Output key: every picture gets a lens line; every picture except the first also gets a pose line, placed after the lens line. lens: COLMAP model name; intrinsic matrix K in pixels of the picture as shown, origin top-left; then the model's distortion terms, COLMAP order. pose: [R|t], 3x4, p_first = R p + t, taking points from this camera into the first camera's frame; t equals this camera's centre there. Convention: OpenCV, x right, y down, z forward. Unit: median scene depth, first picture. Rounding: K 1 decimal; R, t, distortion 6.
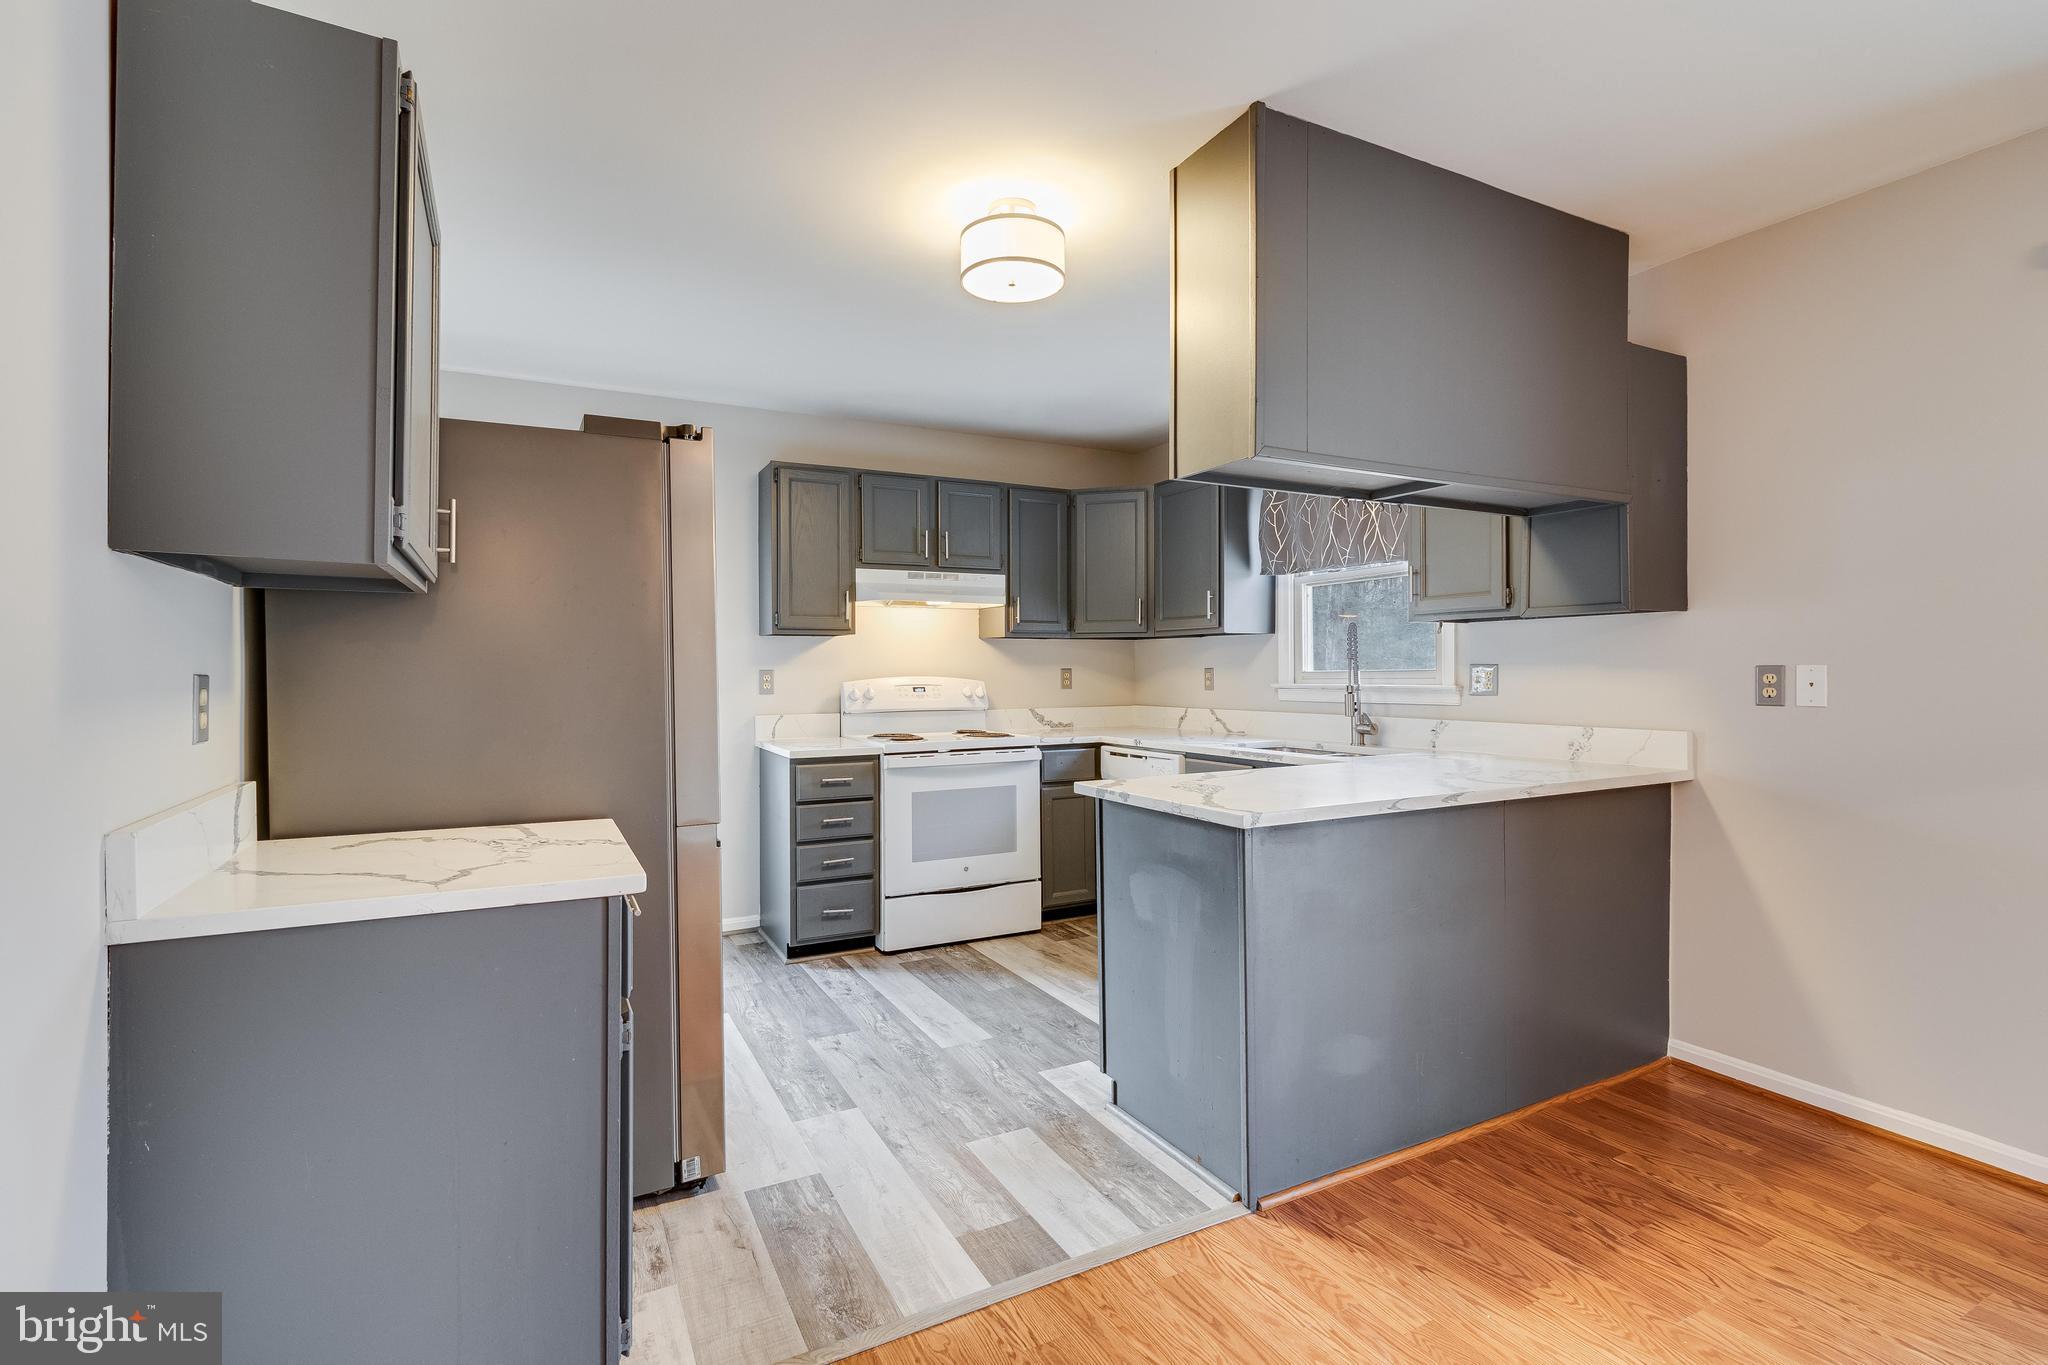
lens RADIAL K [[947.1, 0, 1022.3], [0, 947.1, 662.9], [0, 0, 1]] dist [0.000727, 0.001244]
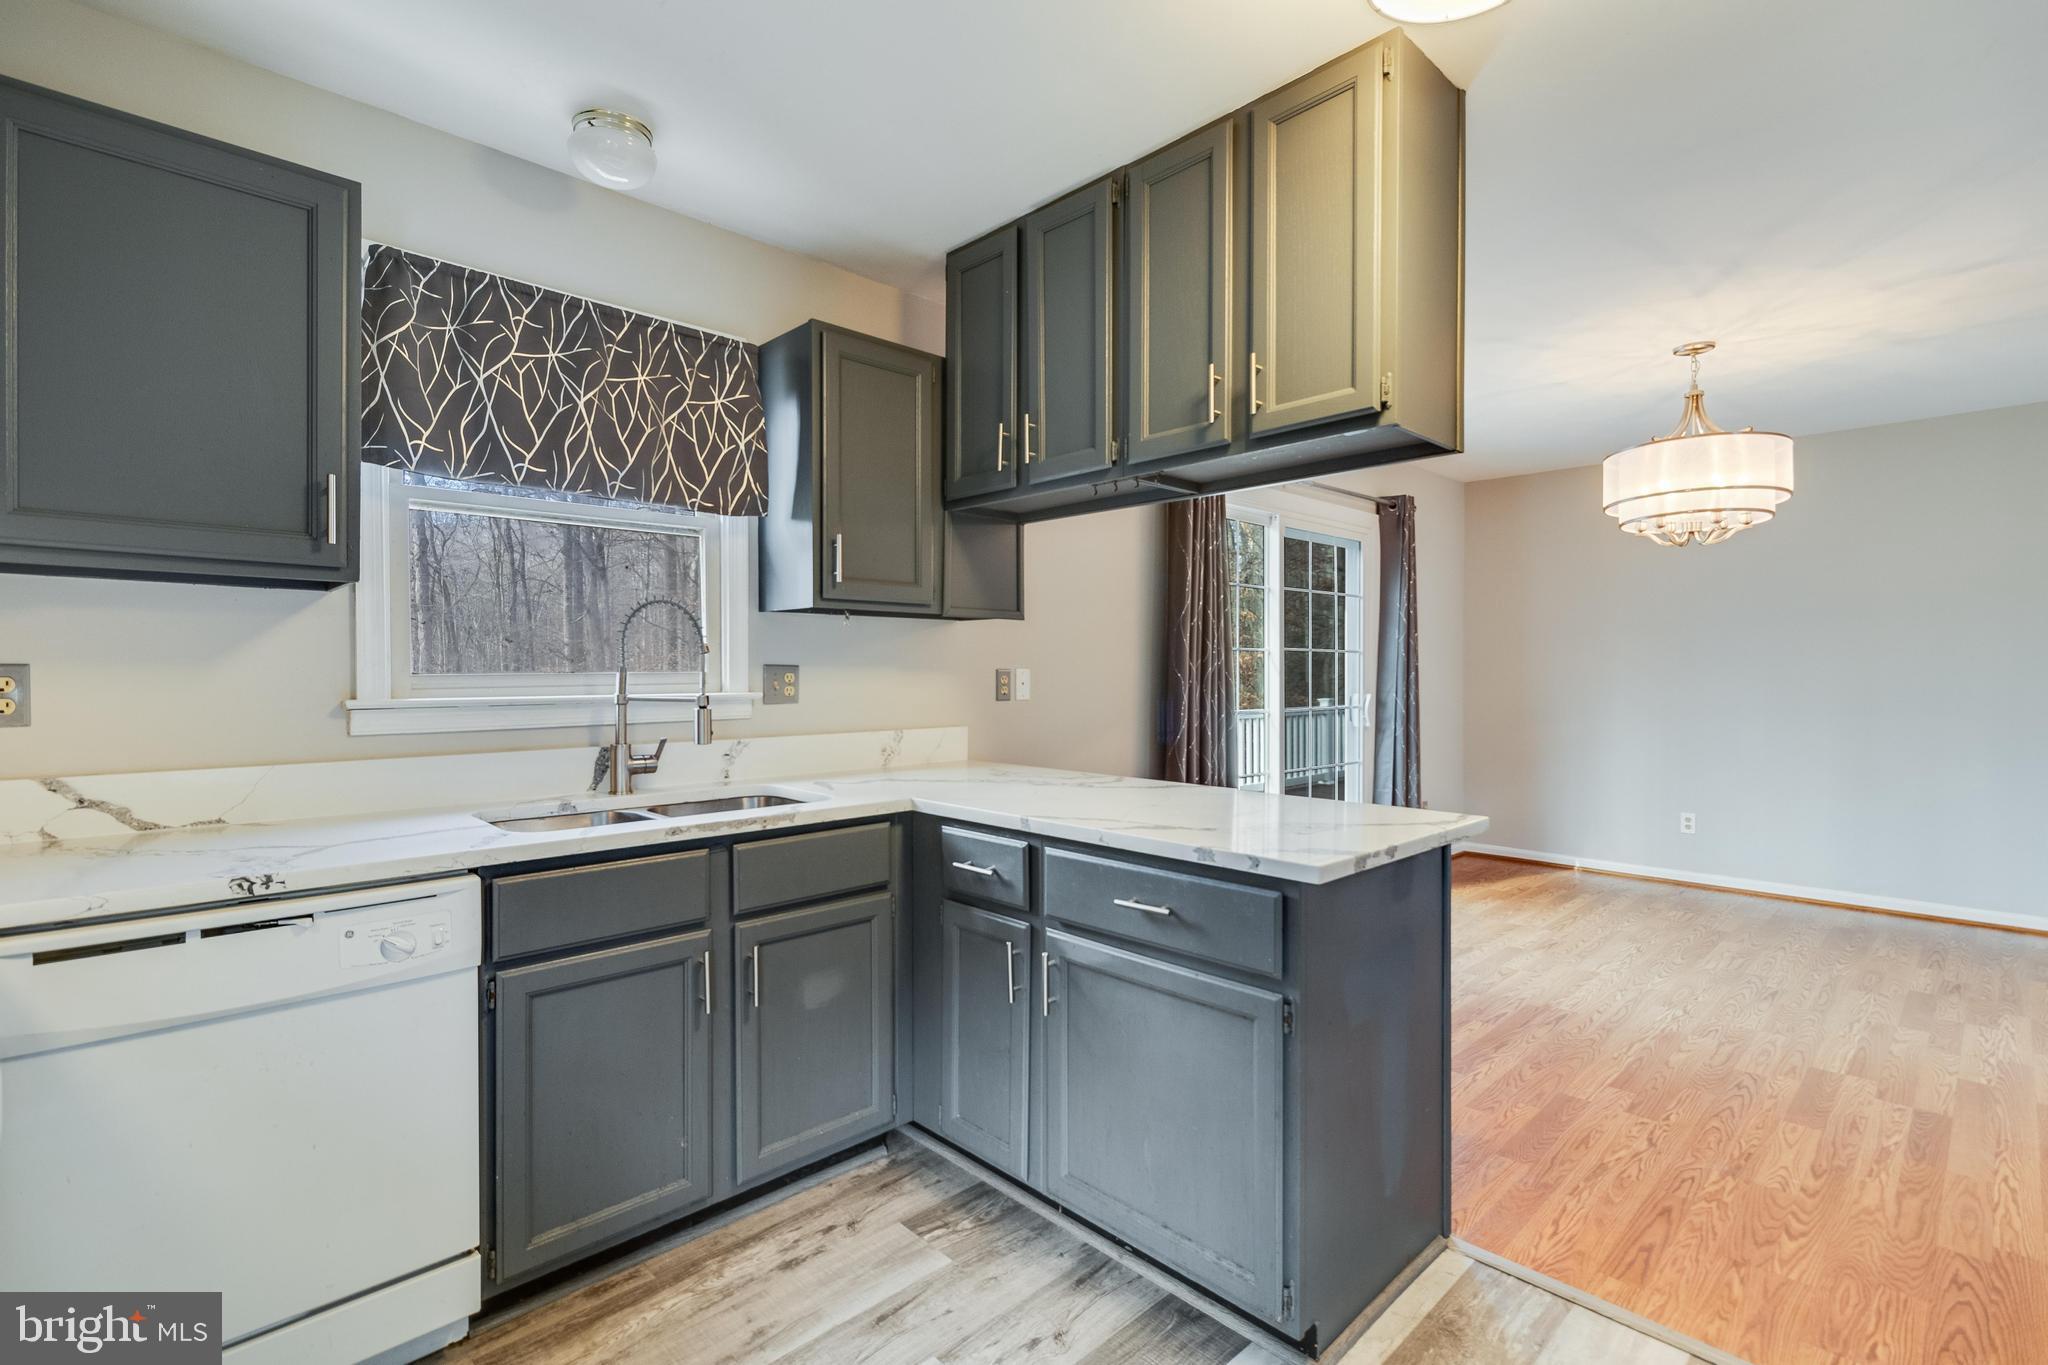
lens RADIAL K [[947.1, 0, 1020.6], [0, 947.1, 673.5], [0, 0, 1]] dist [0.000727, 0.001244]
pose [[-0.280690, 0.003098, 0.959793, -0.324566], [-0.006768, 0.999964, -0.005207, 0.011139], [-0.959775, -0.007957, -0.280659, 0.983177]]
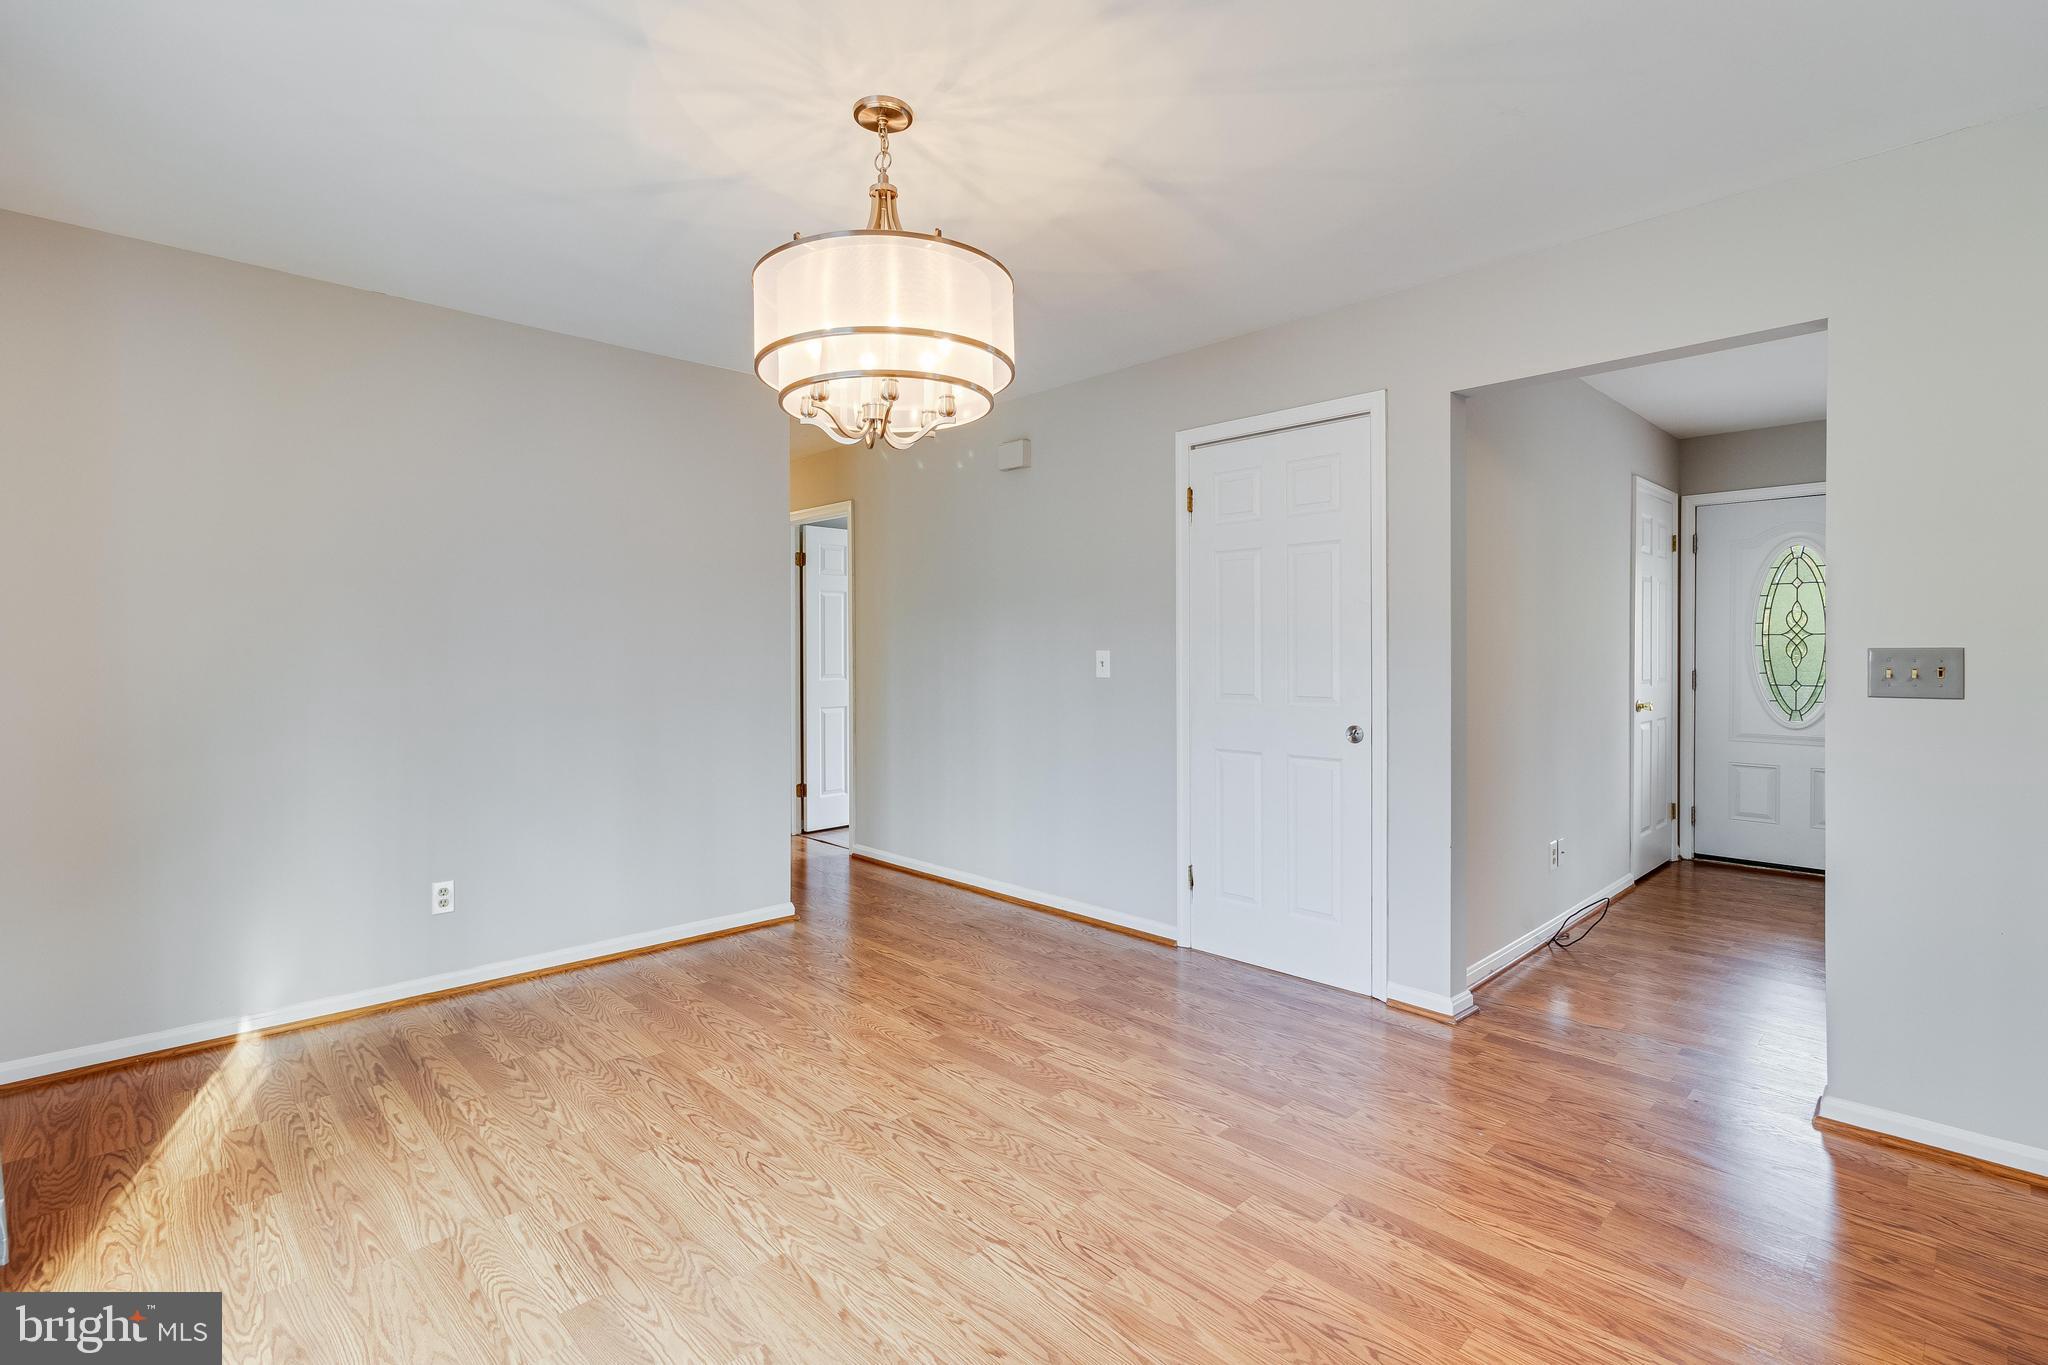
lens RADIAL K [[947.1, 0, 1013.7], [0, 947.1, 656.2], [0, 0, 1]] dist [0.000727, 0.001244]
pose [[-0.959146, 0.007838, -0.282803, 0.518287], [0.009283, 0.999950, -0.003769, 0.002744], [0.282760, -0.006240, -0.959170, 0.619170]]
